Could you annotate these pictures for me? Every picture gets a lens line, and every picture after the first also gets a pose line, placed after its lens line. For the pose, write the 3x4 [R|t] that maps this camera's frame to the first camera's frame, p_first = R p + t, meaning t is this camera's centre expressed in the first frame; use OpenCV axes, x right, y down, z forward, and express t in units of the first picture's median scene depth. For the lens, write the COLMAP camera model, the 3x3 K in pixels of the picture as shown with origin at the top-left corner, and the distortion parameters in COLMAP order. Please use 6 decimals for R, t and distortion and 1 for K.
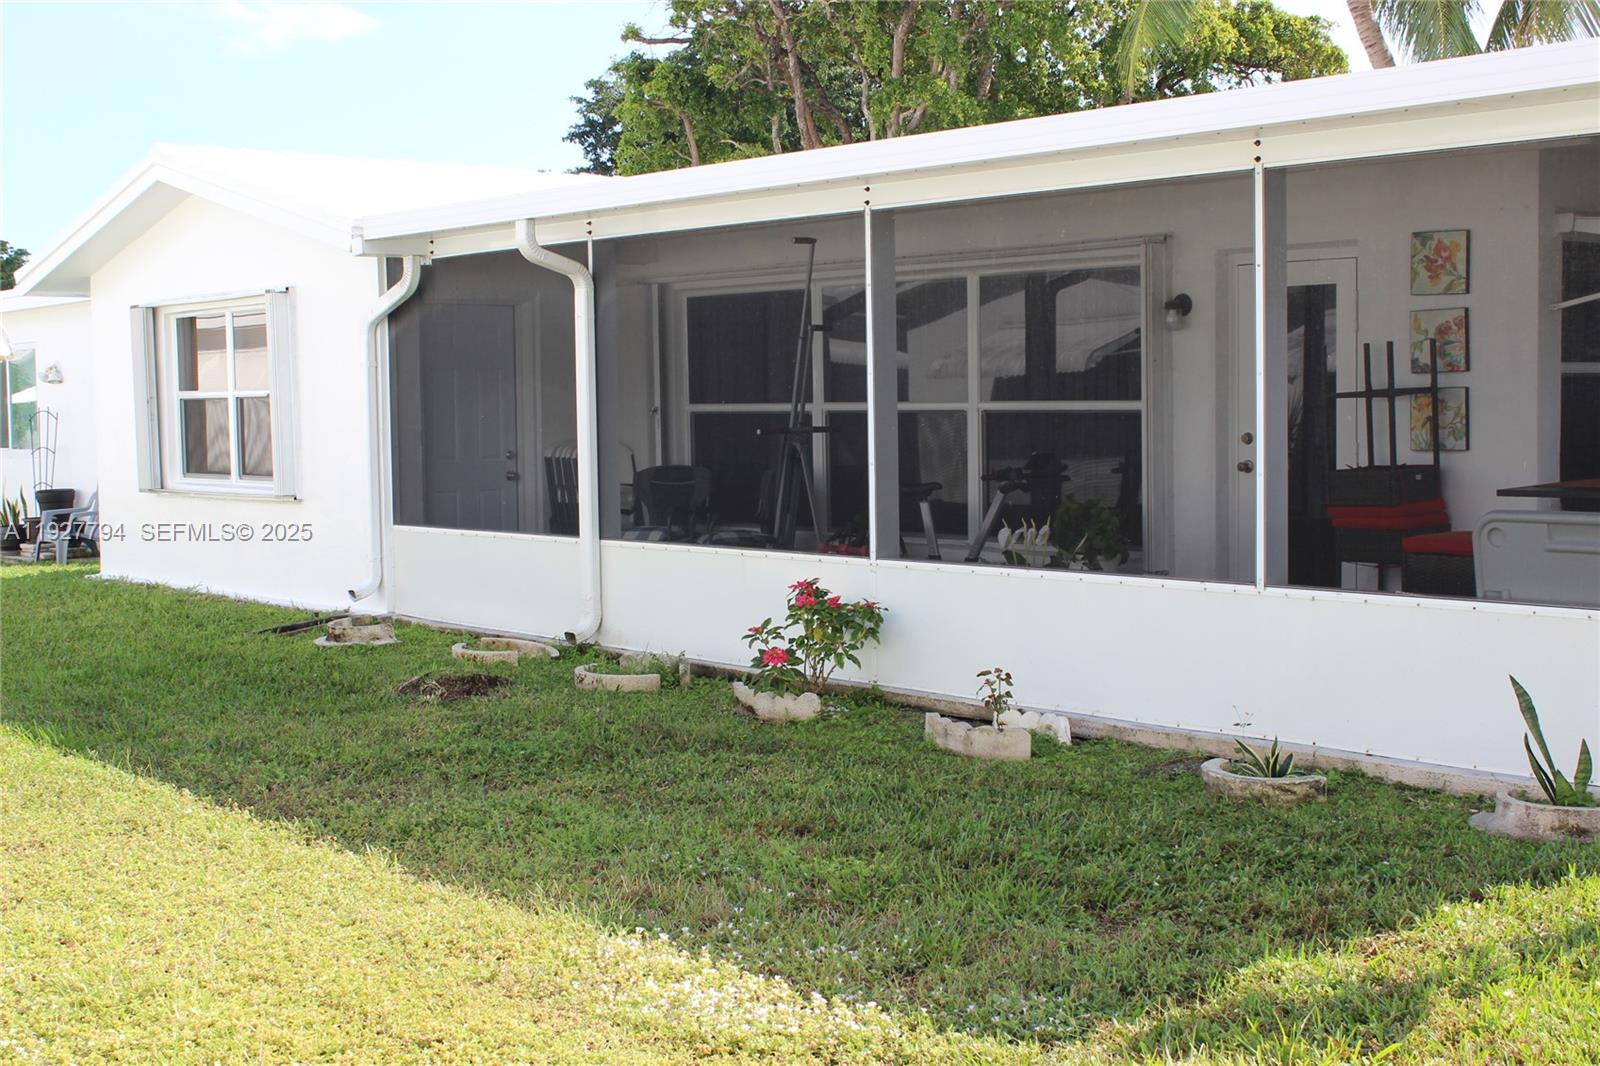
lens RADIAL K [[2100.8, 0, 795.7], [0, 2100.8, 536.2], [0, 0, 1]] dist [-0.038396, 0.000000]
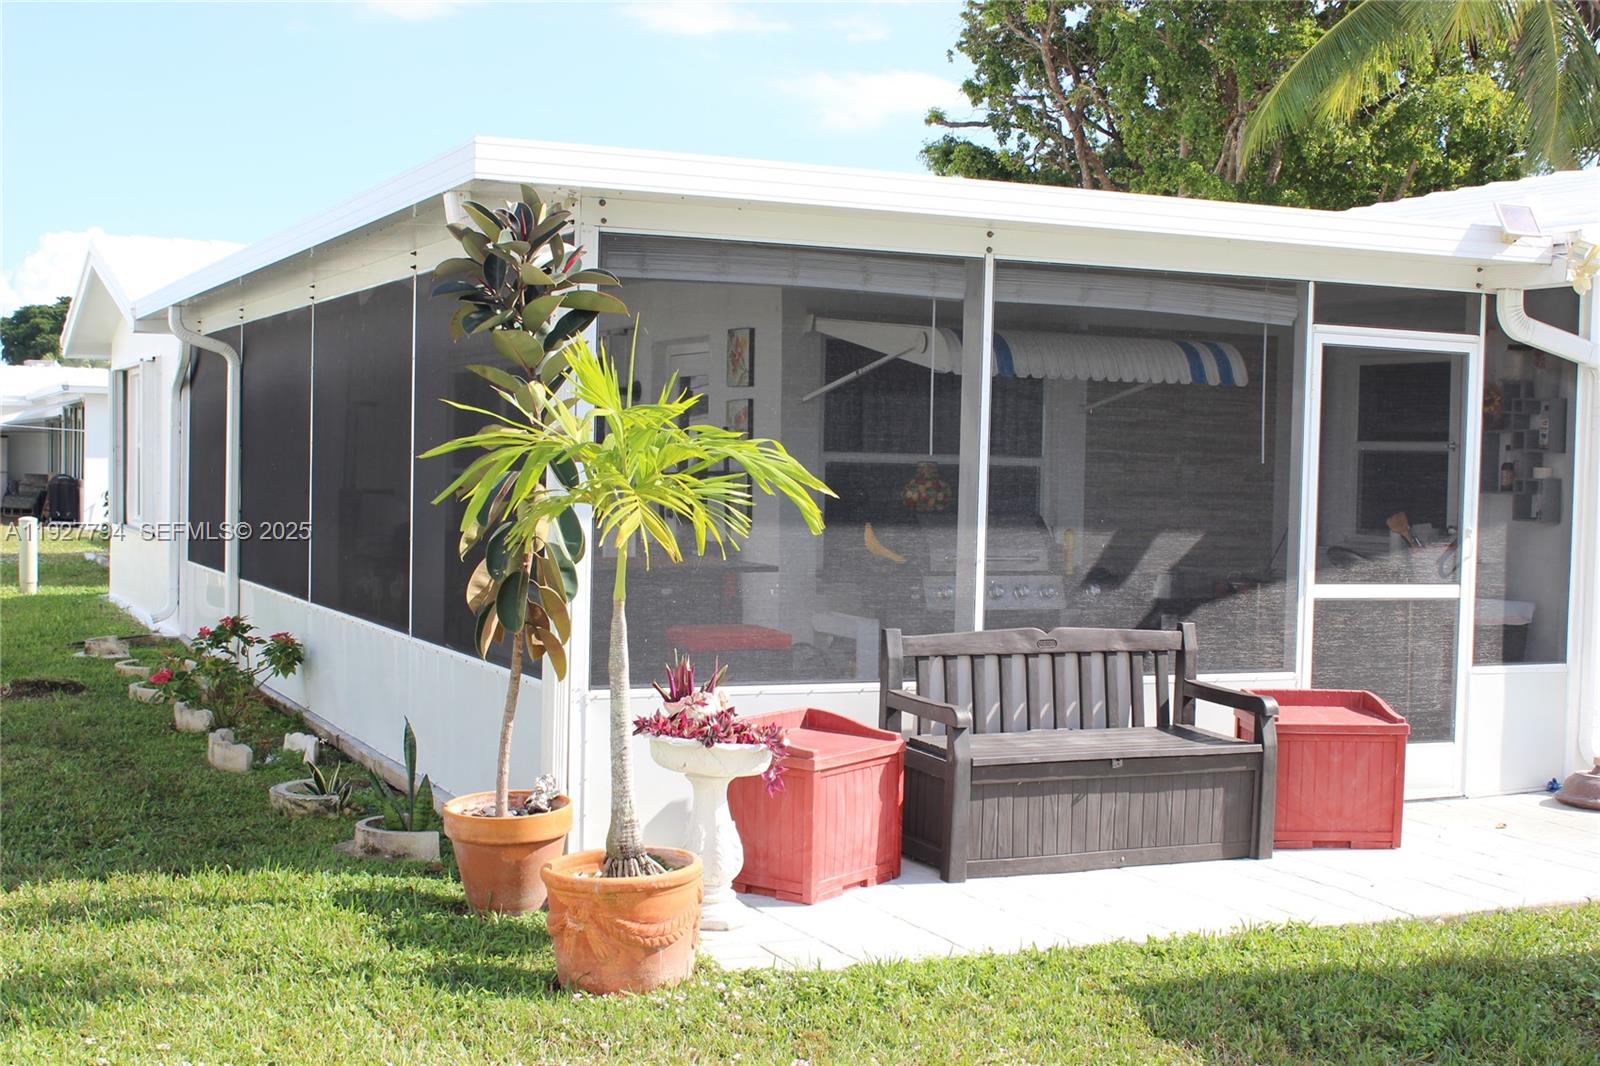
lens RADIAL K [[2100.8, 0, 803.7], [0, 2100.8, 535.4], [0, 0, 1]] dist [-0.038396, 0.000000]
pose [[0.958962, 0.044676, -0.279994, 0.679381], [-0.053835, 0.998234, -0.025102, -0.012669], [0.278378, 0.039146, 0.959673, -0.044207]]
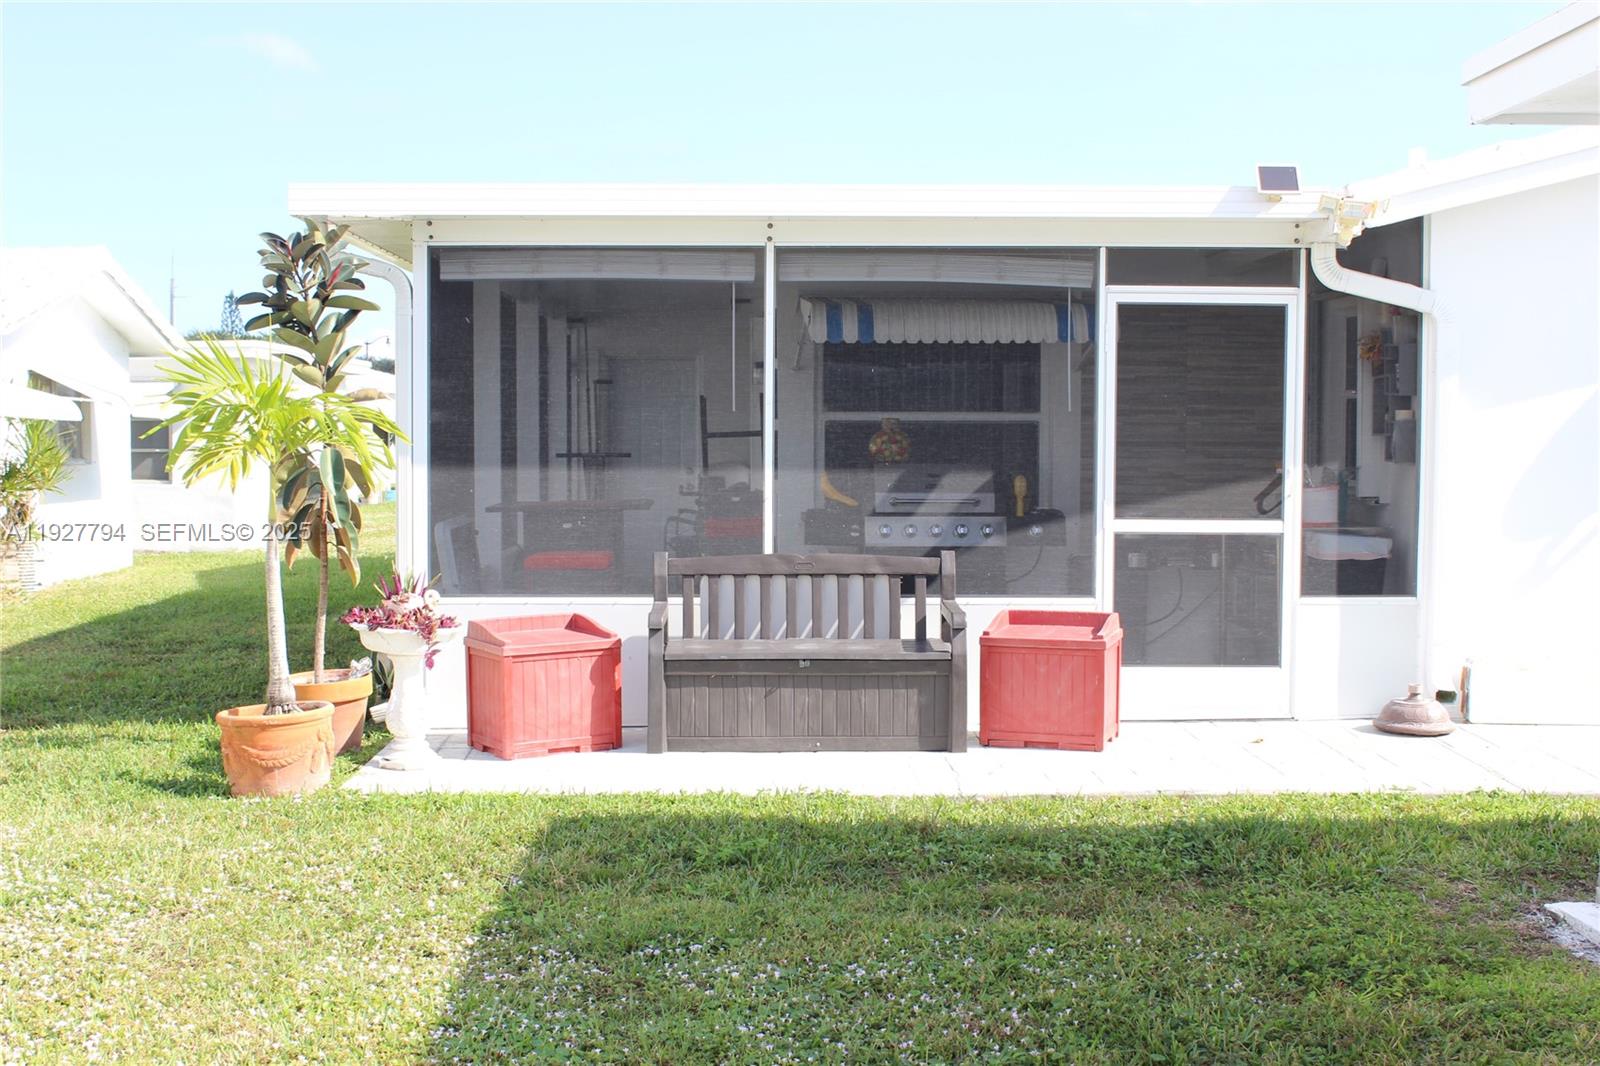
lens RADIAL K [[2100.8, 0, 797.0], [0, 2100.8, 532.0], [0, 0, 1]] dist [-0.038396, 0.000000]
pose [[0.765959, 0.045882, -0.641250, 1.202596], [-0.054428, 0.998497, 0.006431, -0.018782], [0.640581, 0.029976, 0.767305, 0.020033]]
